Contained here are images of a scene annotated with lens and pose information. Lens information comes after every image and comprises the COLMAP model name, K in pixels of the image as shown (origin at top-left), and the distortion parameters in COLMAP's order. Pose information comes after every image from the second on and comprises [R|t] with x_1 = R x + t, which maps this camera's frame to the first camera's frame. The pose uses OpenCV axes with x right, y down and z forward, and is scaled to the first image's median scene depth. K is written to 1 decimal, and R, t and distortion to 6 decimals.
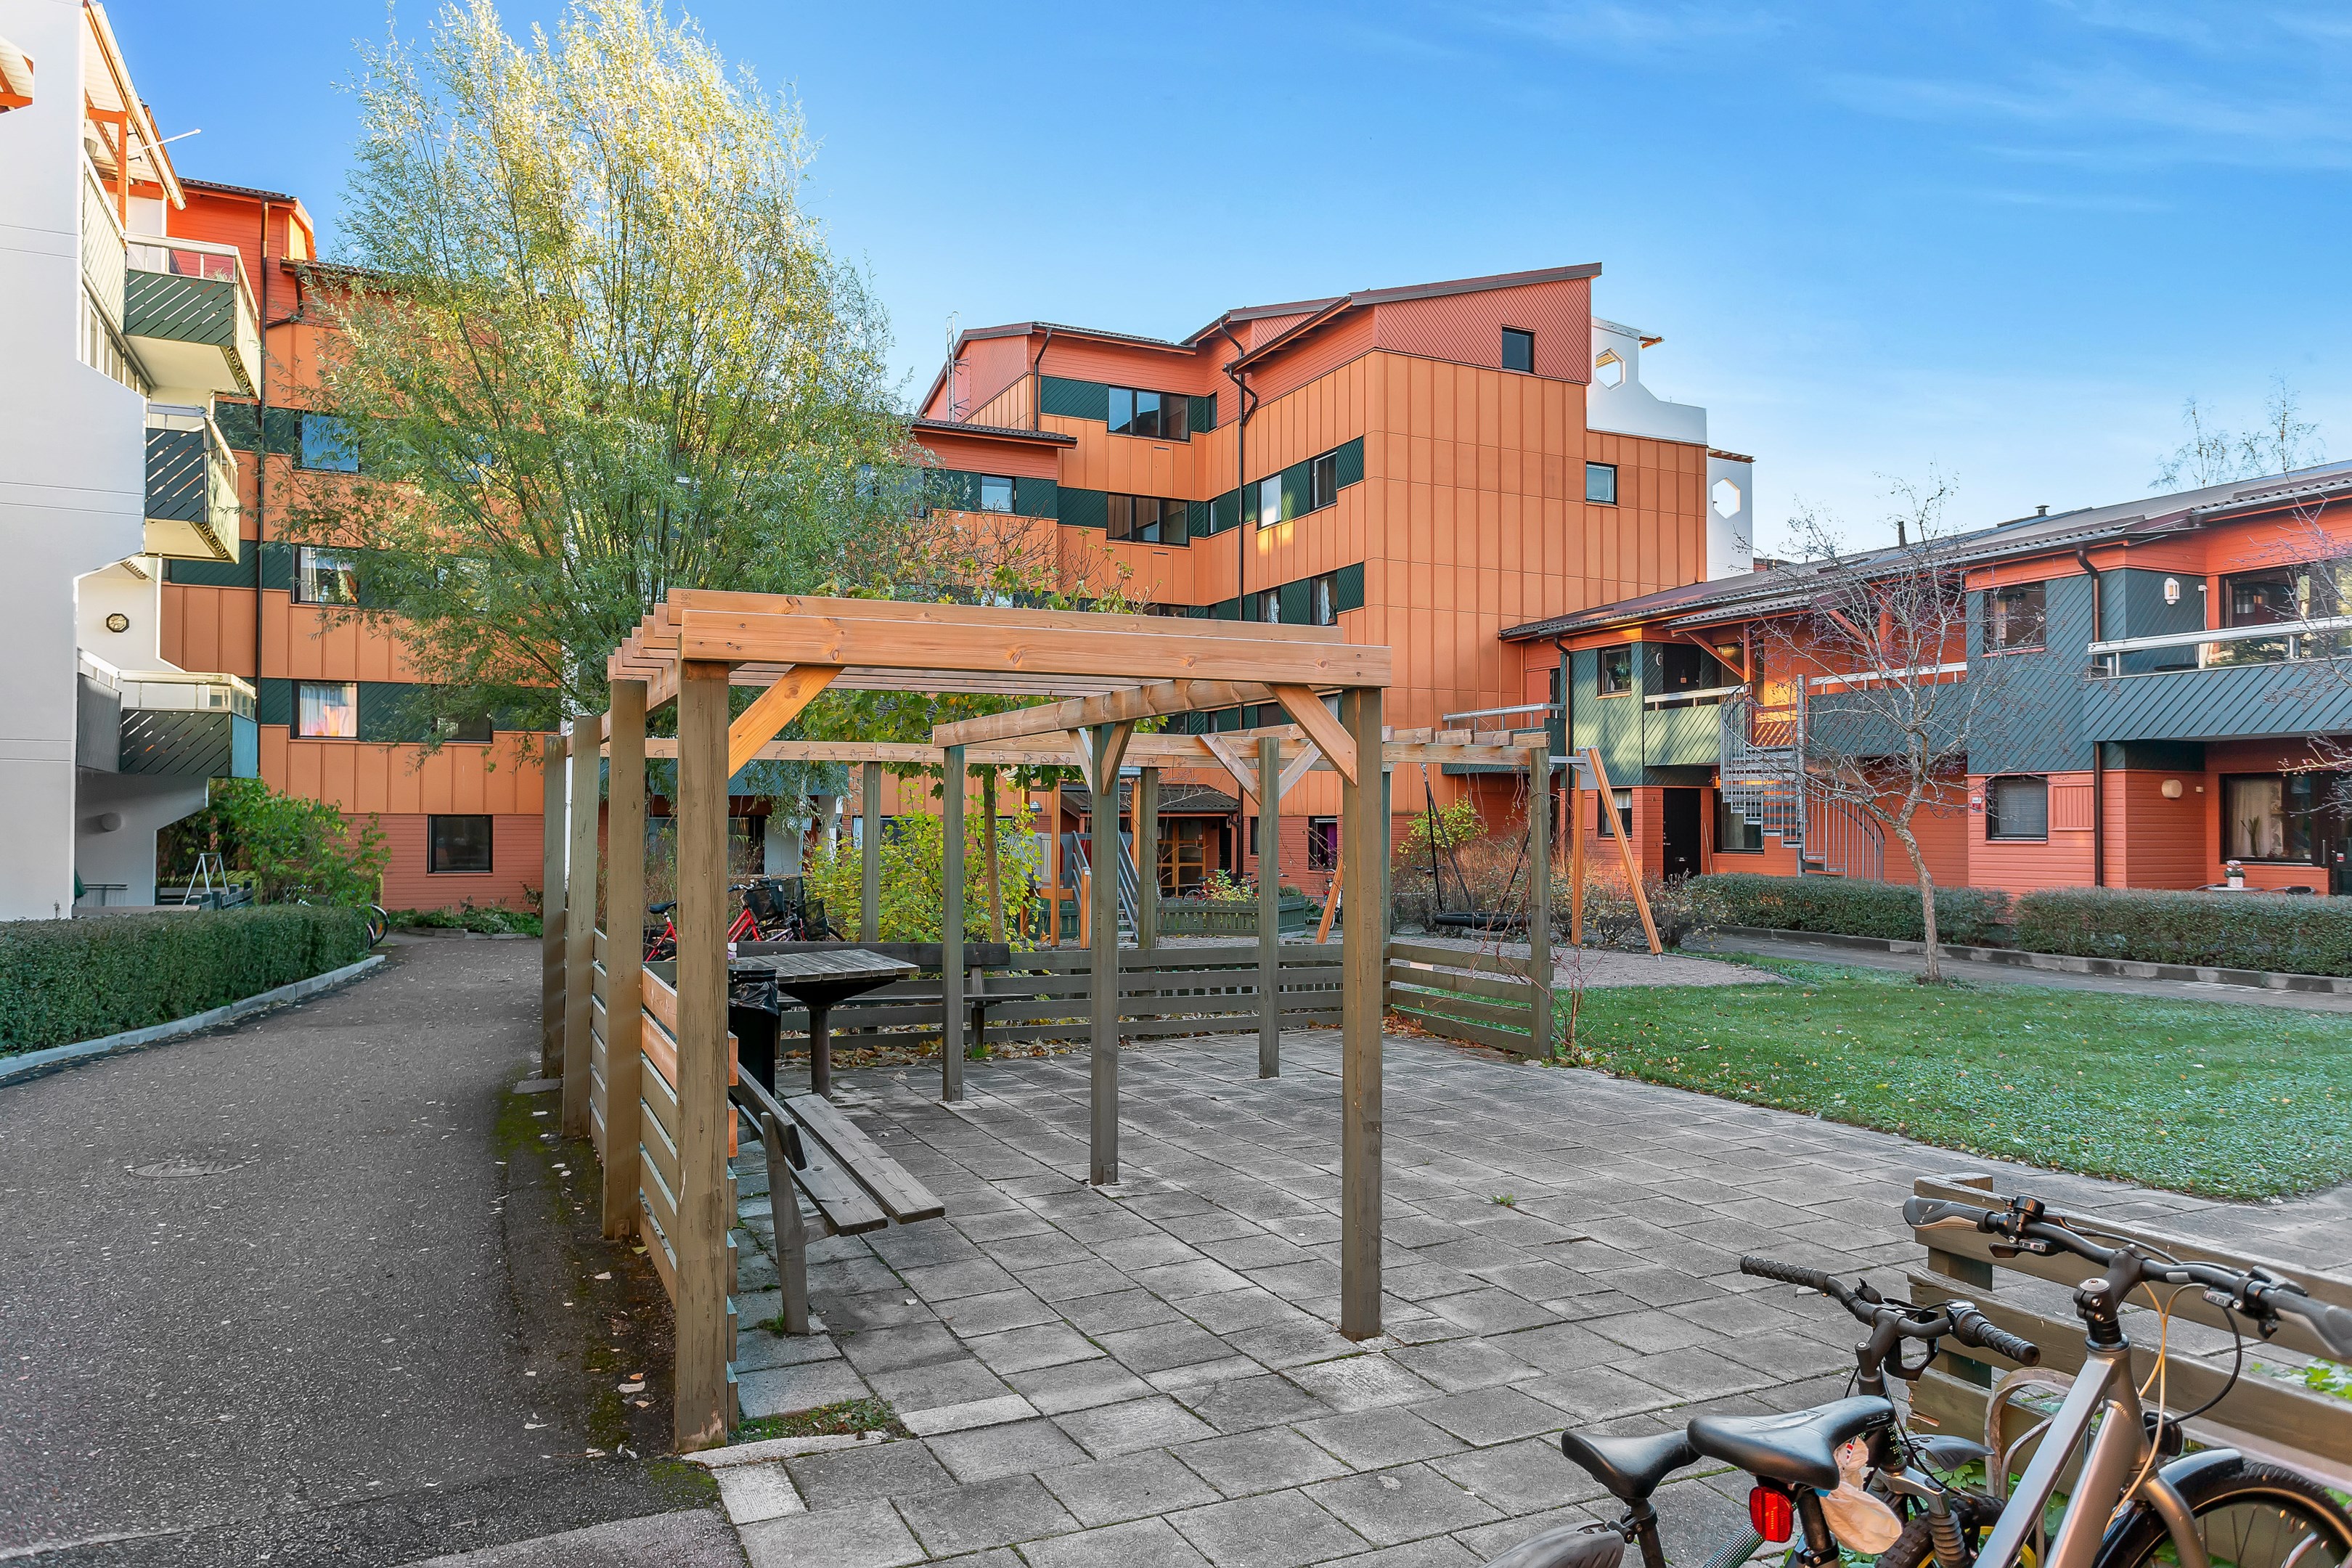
lens RADIAL K [[1569.0, 0, 1177.3], [0, 1569.0, 856.6], [0, 0, 1]] dist [-0.024262, 0.000306]
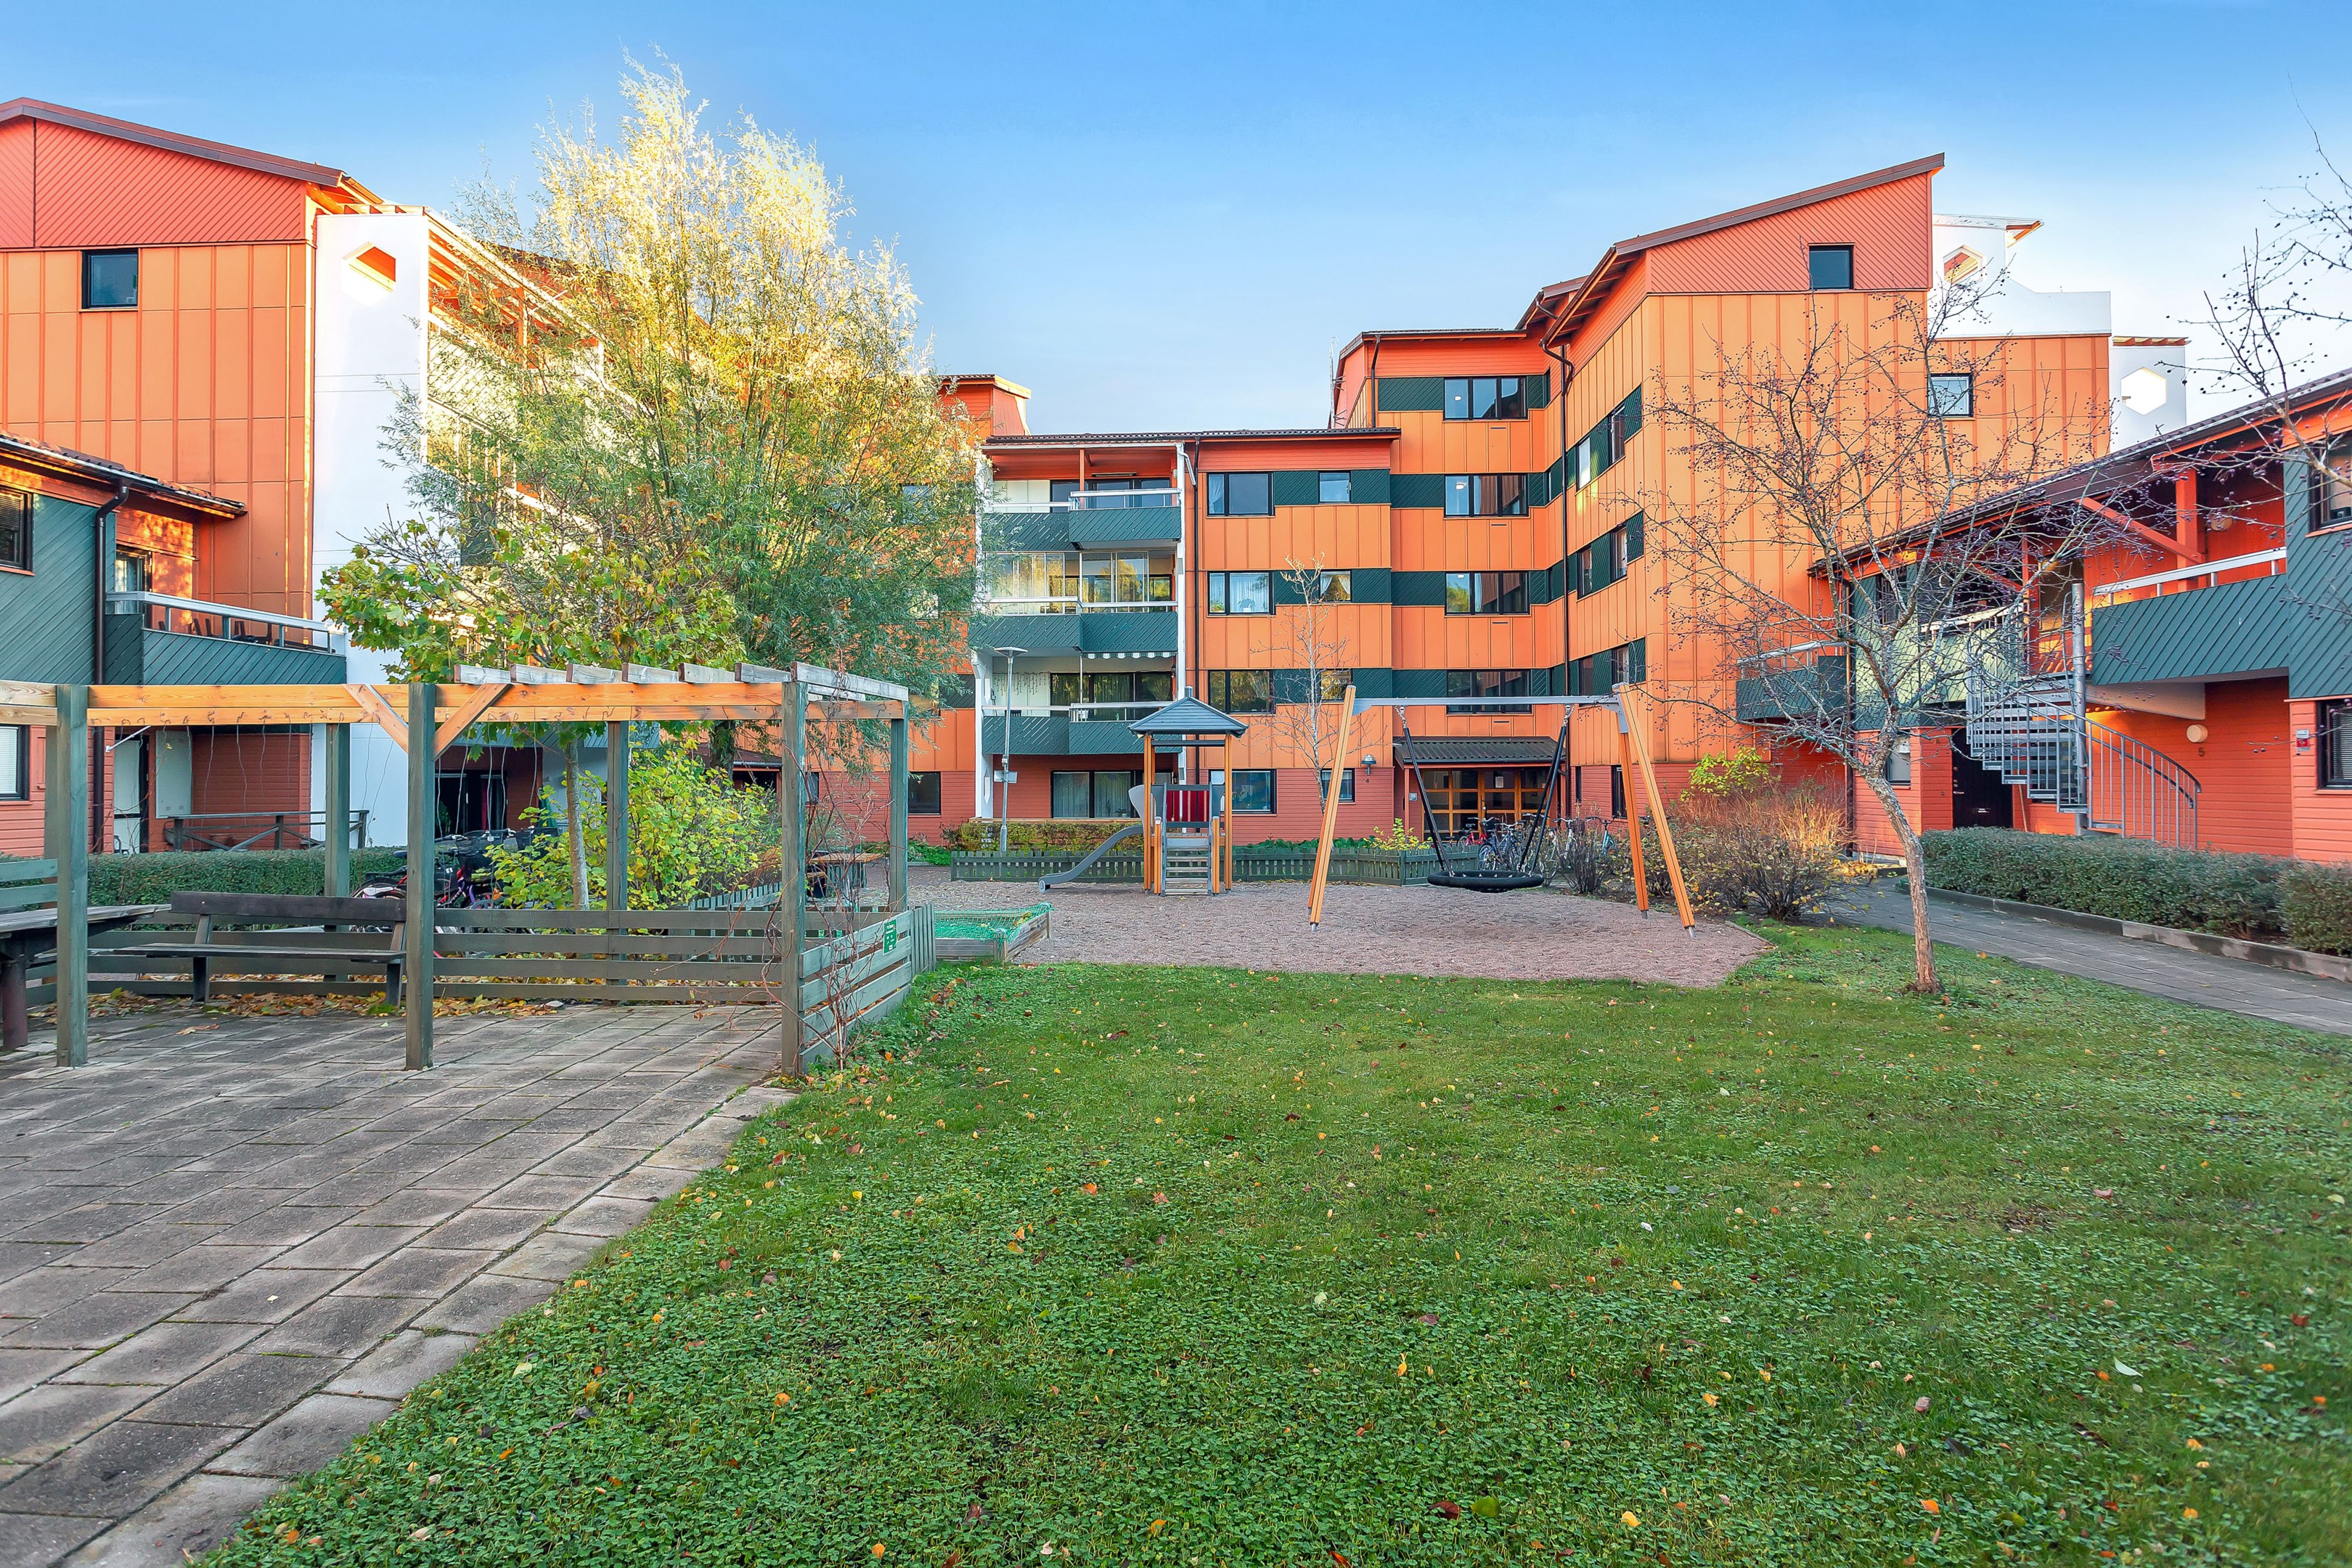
lens RADIAL K [[1221.9, 0, 1176.0], [0, 1221.9, 784.0], [0, 0, 1]] dist [0.000373, -0.000127]
pose [[0.881398, -0.005386, -0.472344, 0.211042], [-0.000048, 0.999934, -0.011491, -0.004070], [0.472375, 0.010151, 0.881339, 0.163615]]
